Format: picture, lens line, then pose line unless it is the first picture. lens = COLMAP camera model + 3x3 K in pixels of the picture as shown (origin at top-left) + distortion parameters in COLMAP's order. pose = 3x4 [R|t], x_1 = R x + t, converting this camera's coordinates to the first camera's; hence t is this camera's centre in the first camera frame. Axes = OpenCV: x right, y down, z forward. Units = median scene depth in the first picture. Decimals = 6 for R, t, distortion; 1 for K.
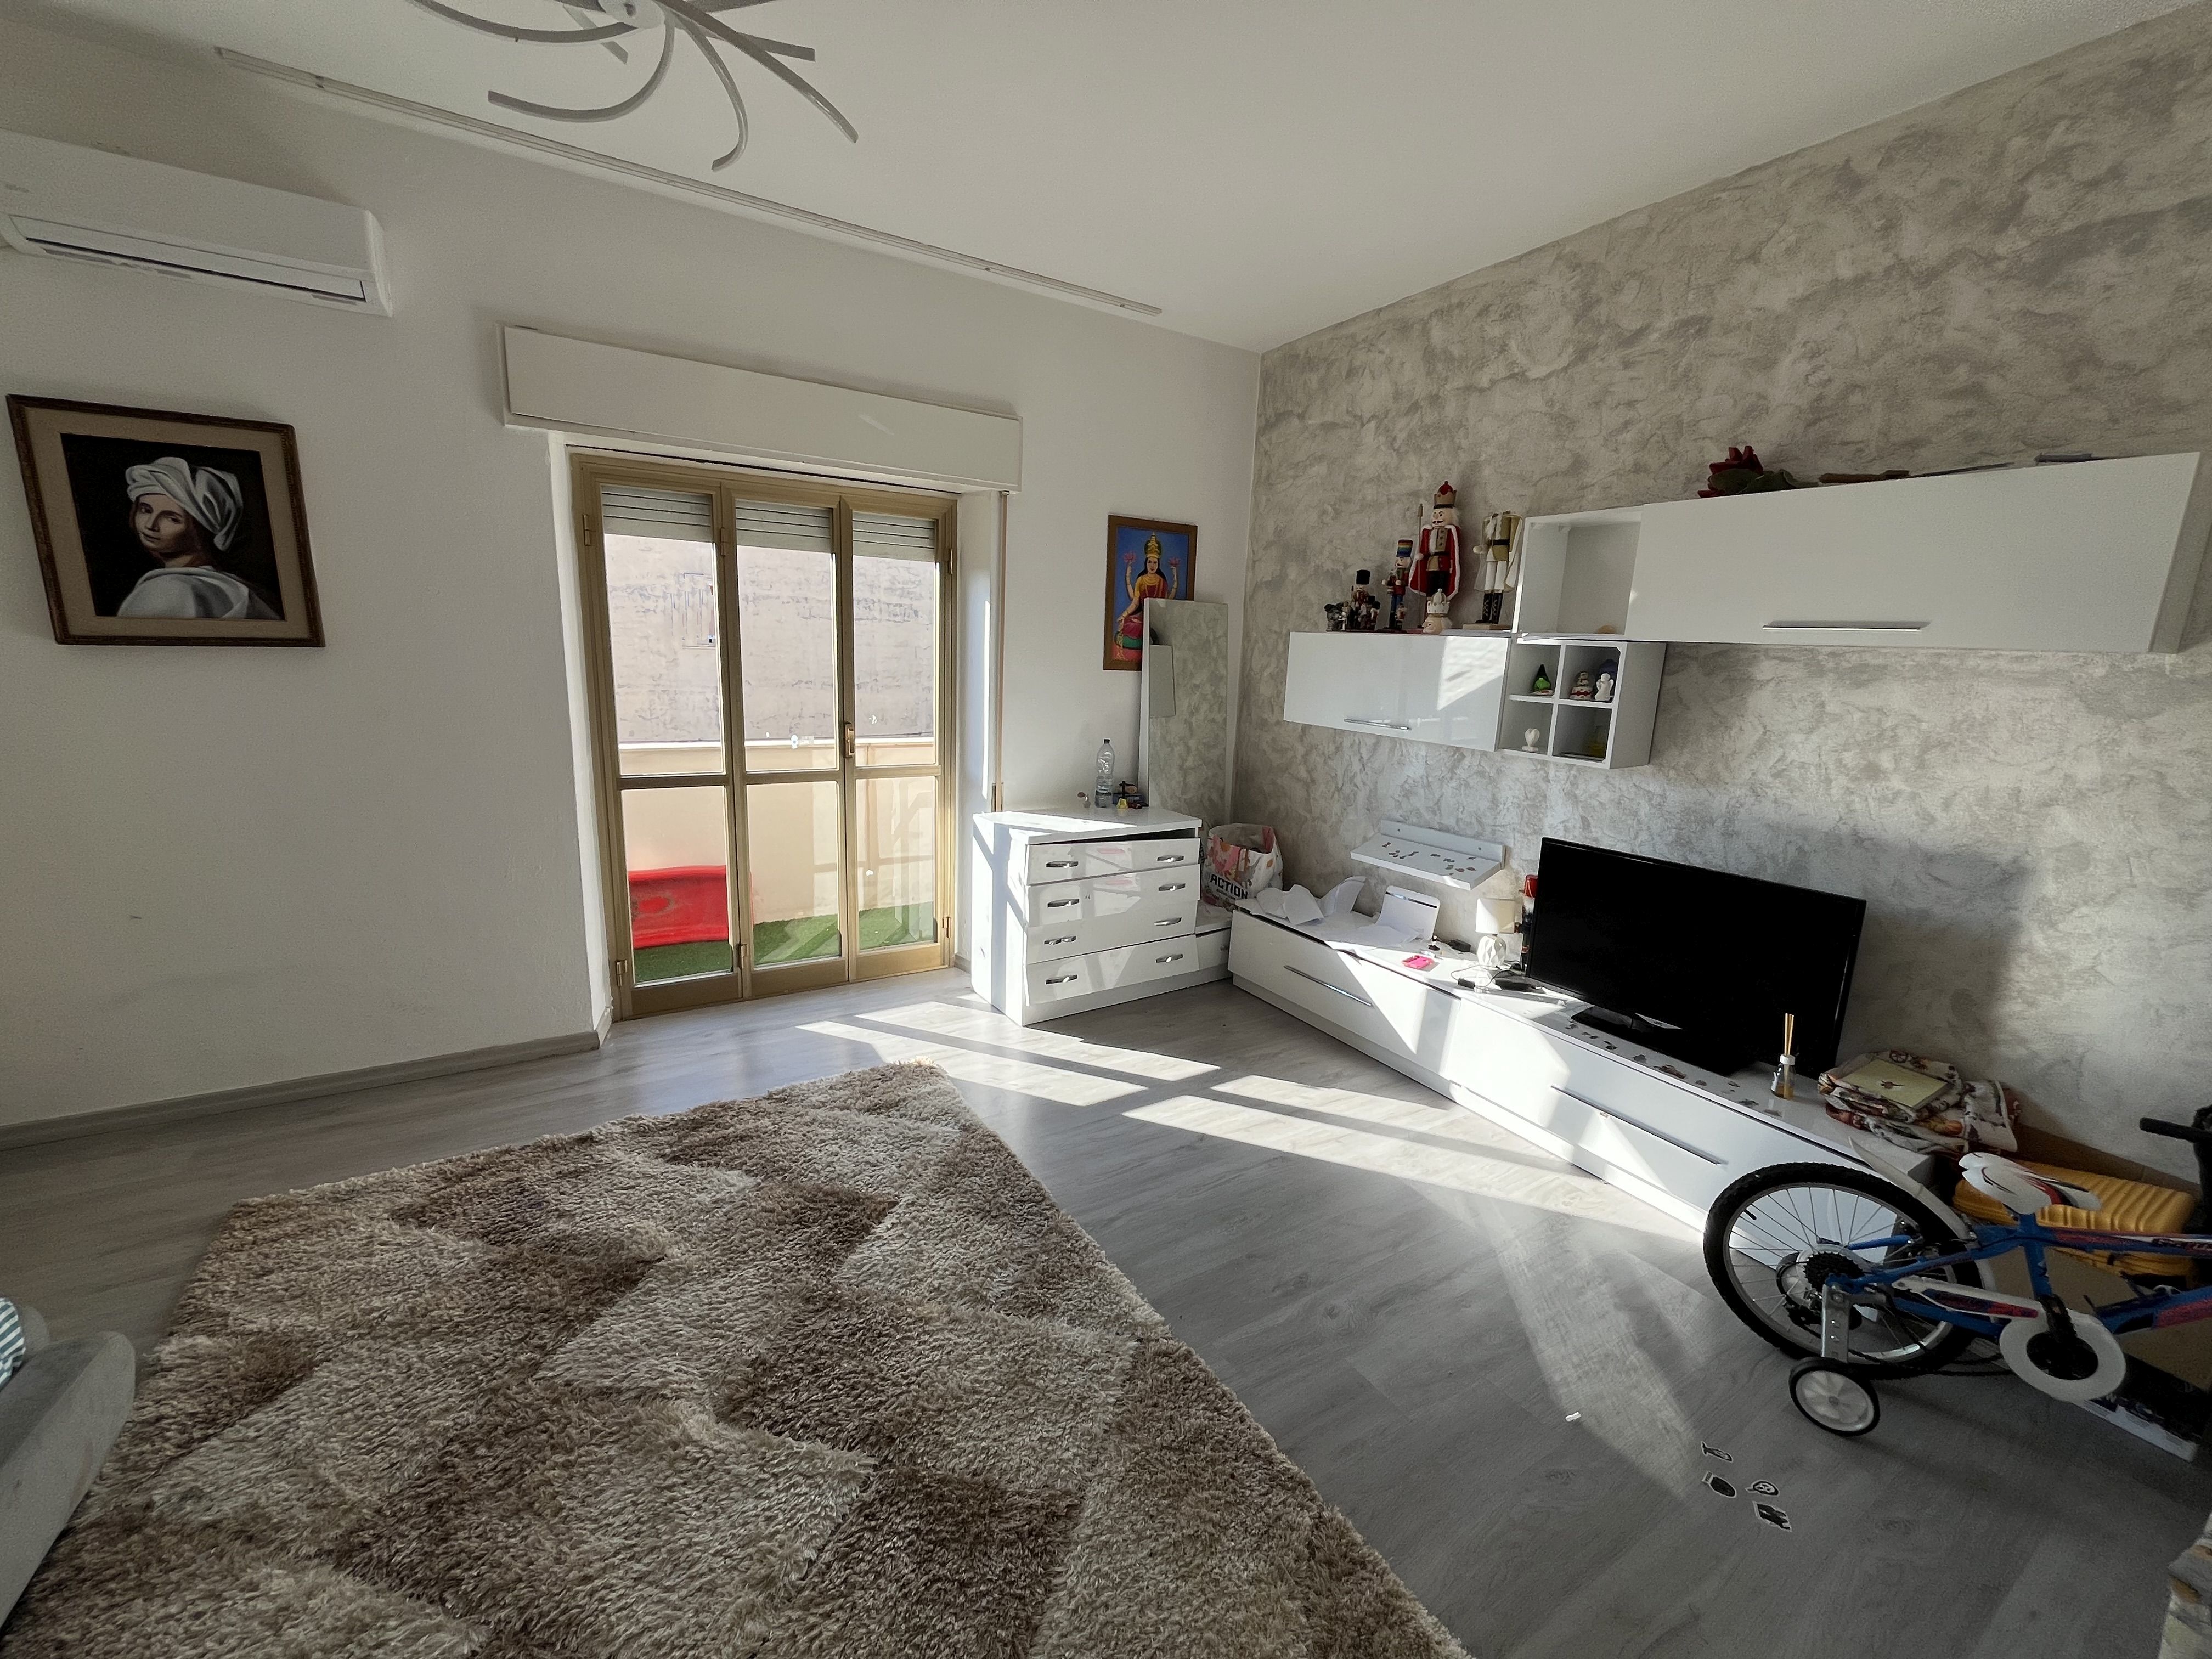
lens RADIAL K [[895.6, 0, 1109.8], [0, 895.6, 821.3], [0, 0, 1]] dist [-0.001704, 0.000088]
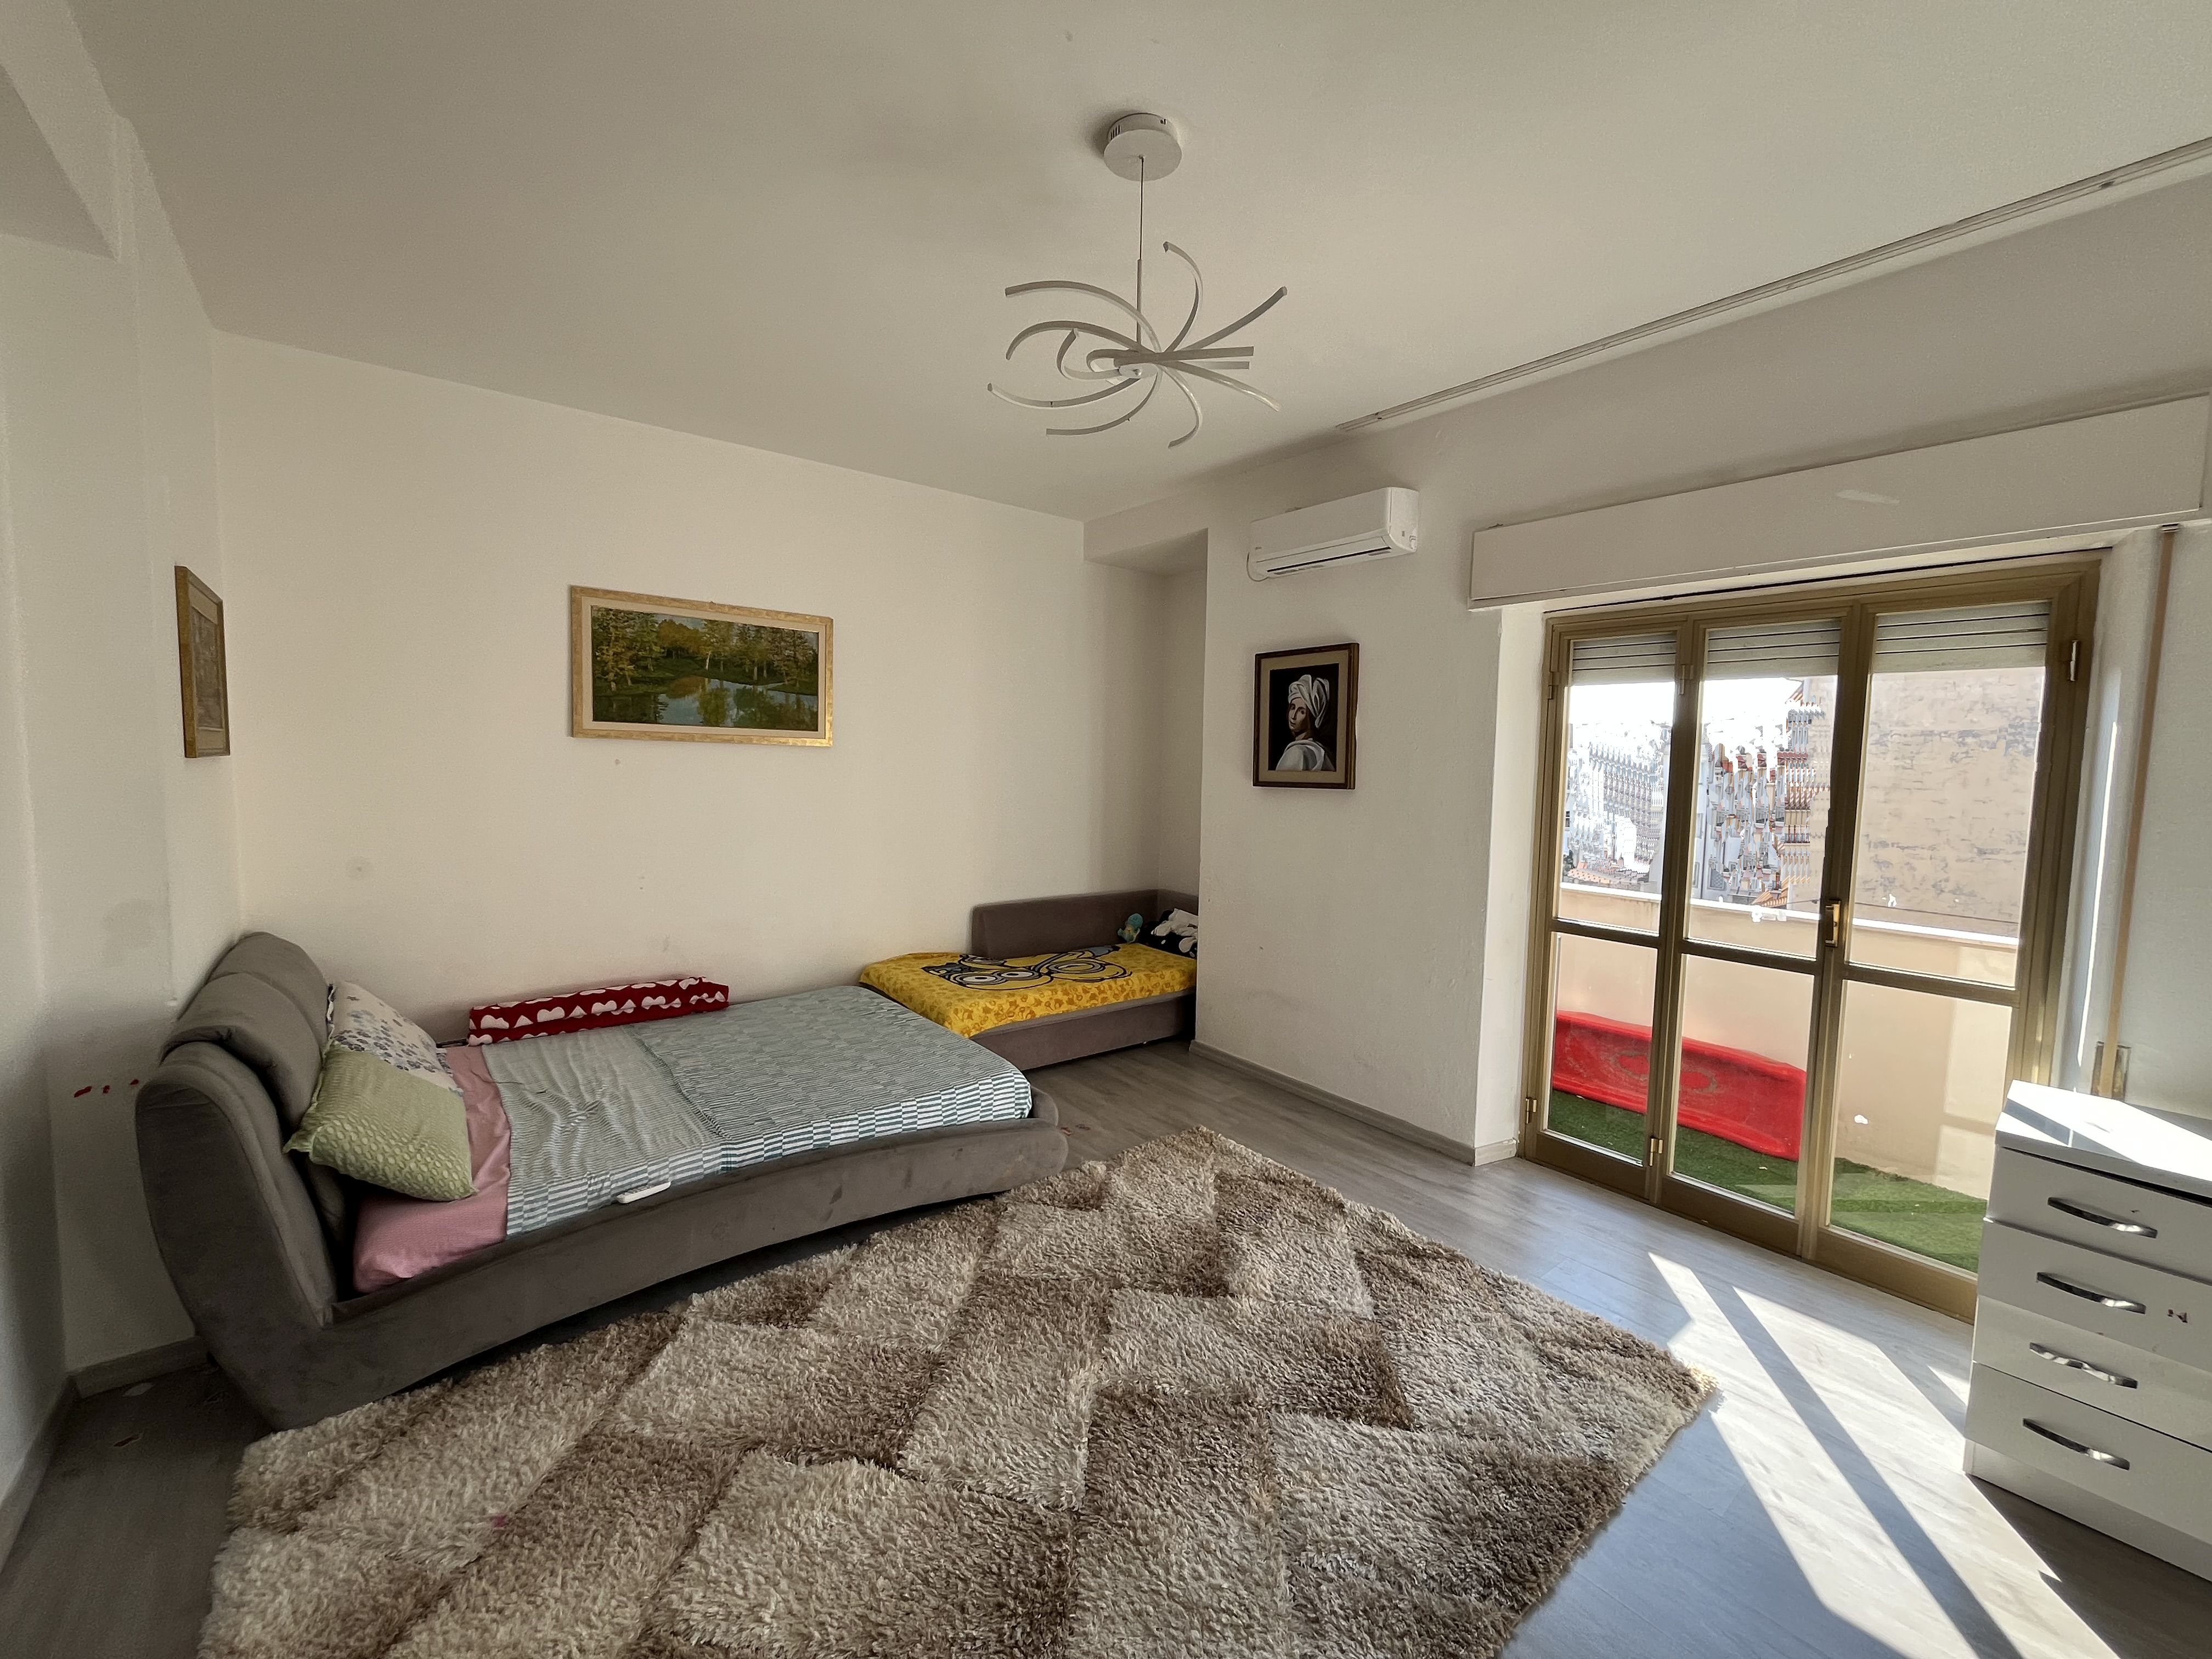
lens RADIAL K [[895.6, 0, 1109.8], [0, 895.6, 821.3], [0, 0, 1]] dist [-0.001704, 0.000088]
pose [[0.120432, 0.037418, -0.992016, 0.447062], [-0.209591, 0.977722, 0.011435, -0.071452], [0.970344, 0.206540, 0.125592, 0.407276]]
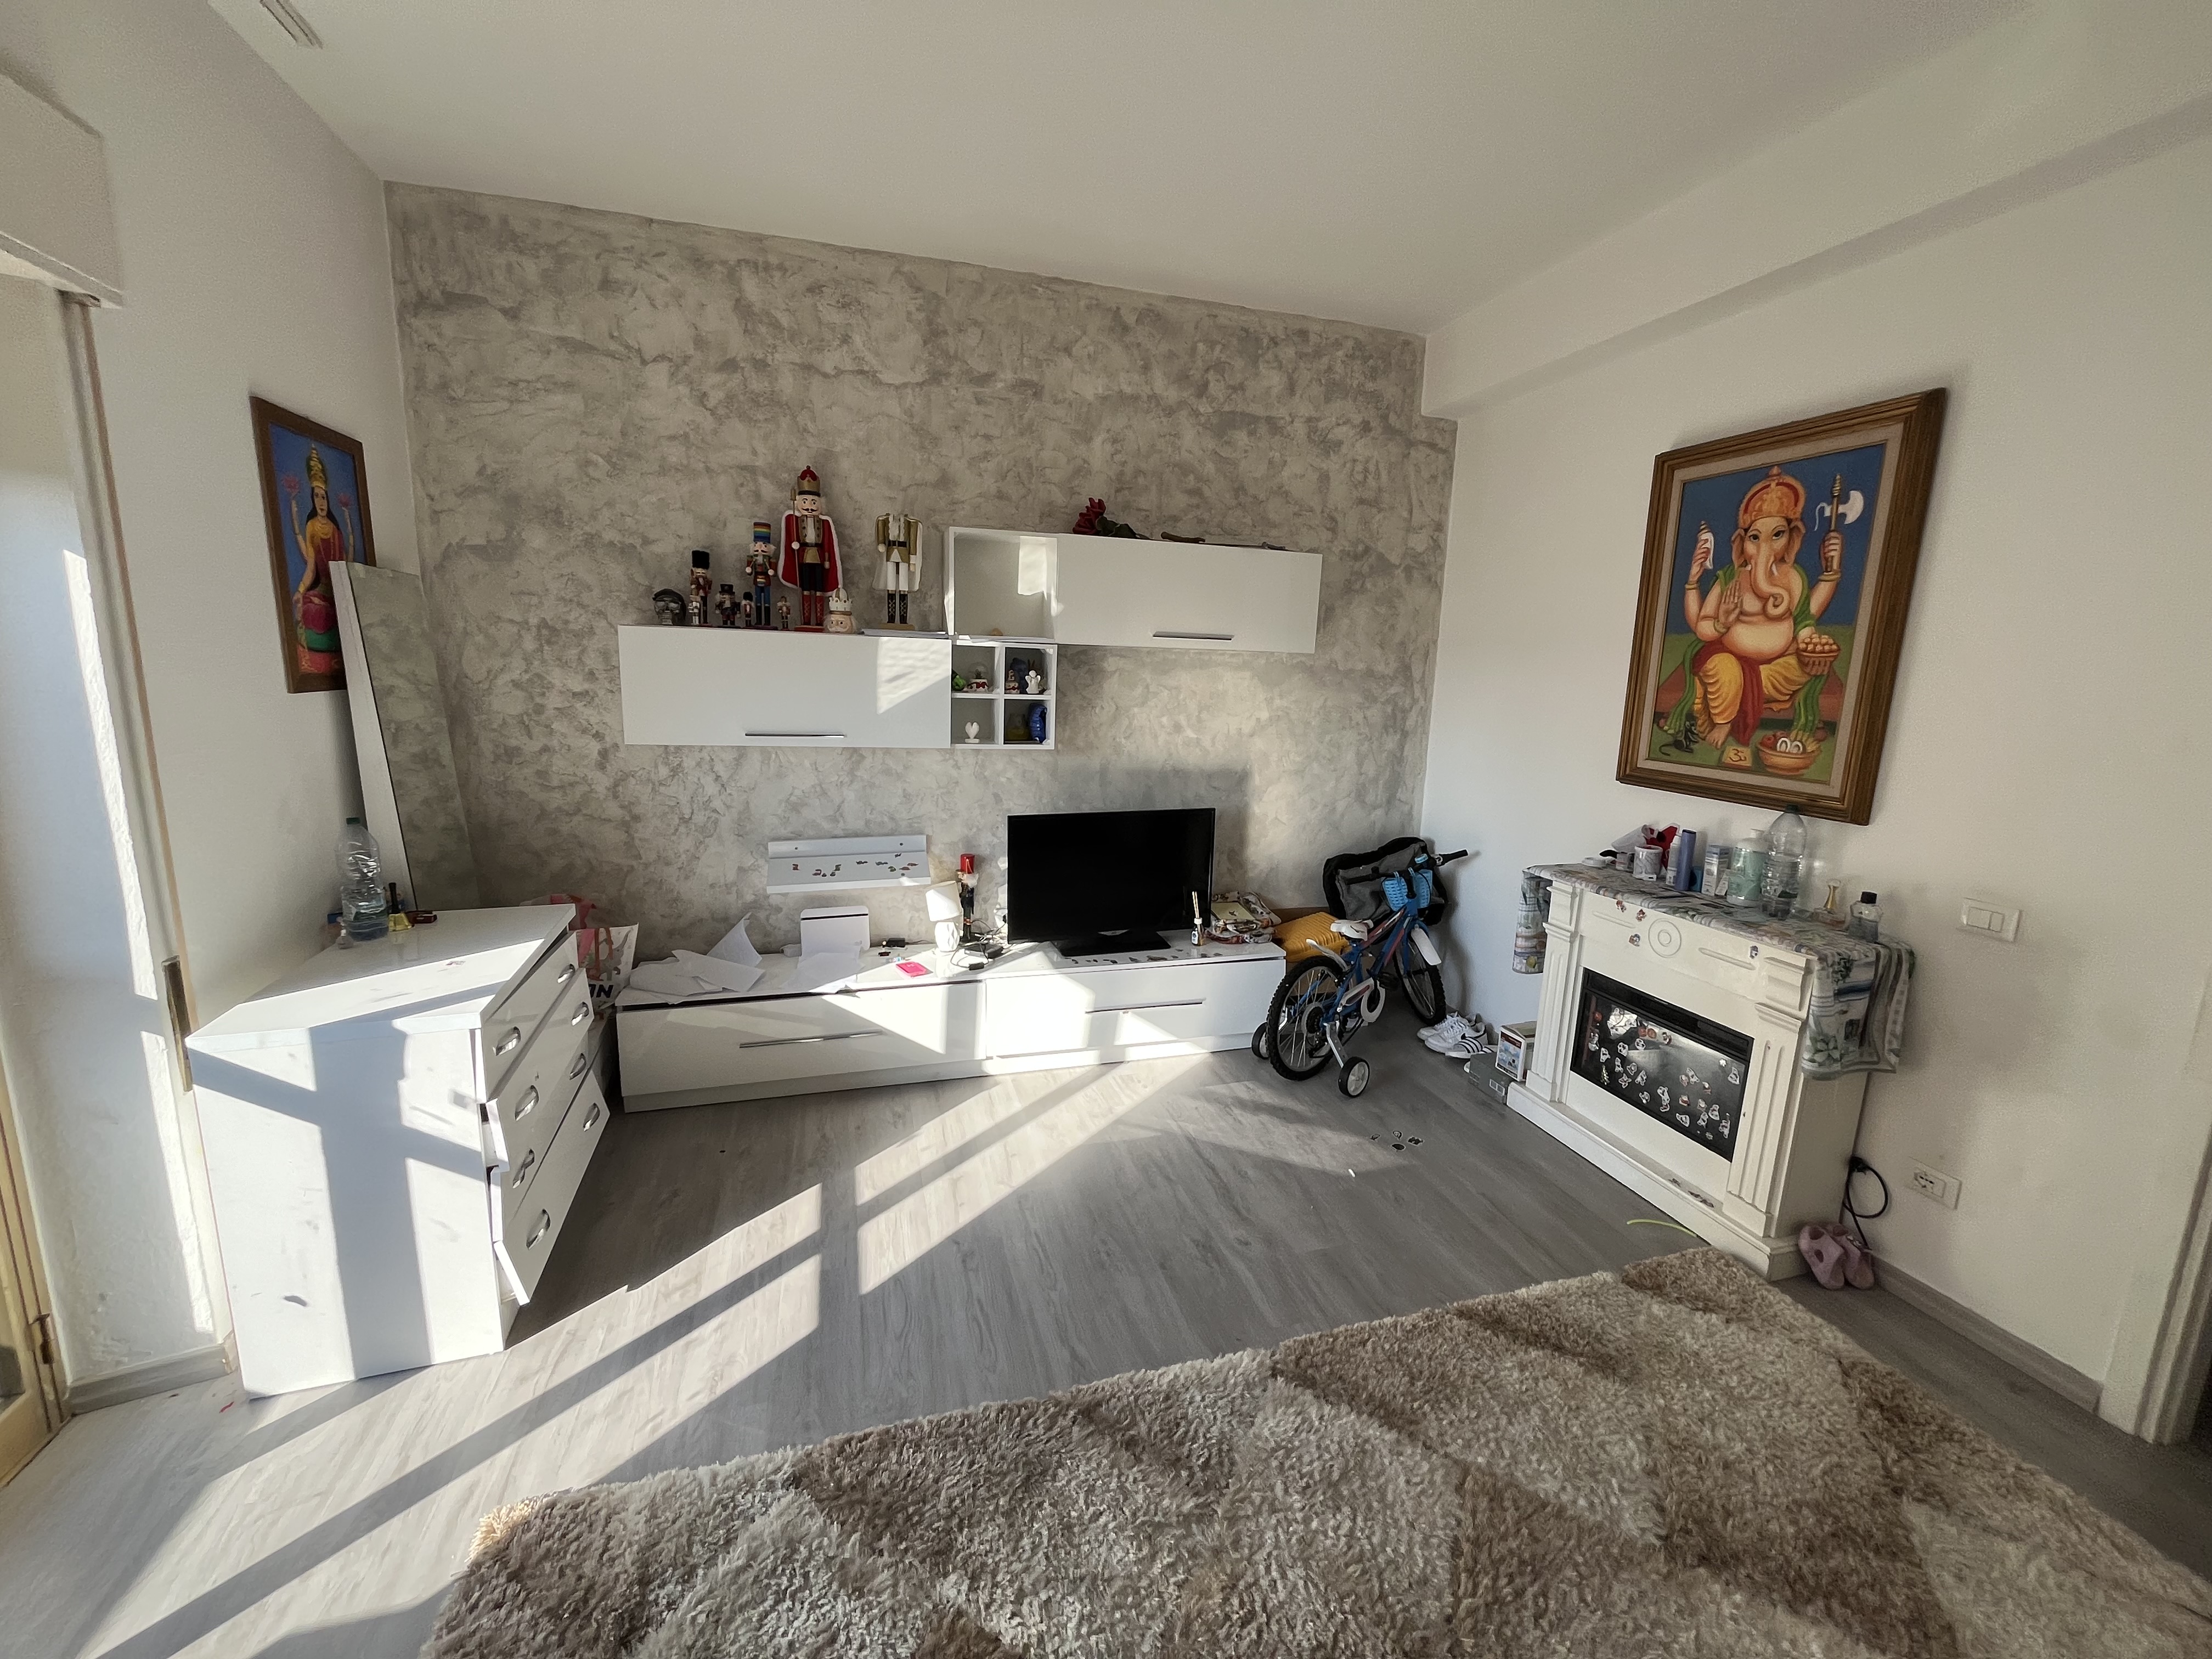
lens RADIAL K [[895.6, 0, 1109.8], [0, 895.6, 821.3], [0, 0, 1]] dist [-0.001704, 0.000088]
pose [[0.263776, -0.202401, 0.943110, -0.549382], [0.169844, 0.972207, 0.161142, -0.135737], [-0.949513, 0.117676, 0.290822, 0.544108]]
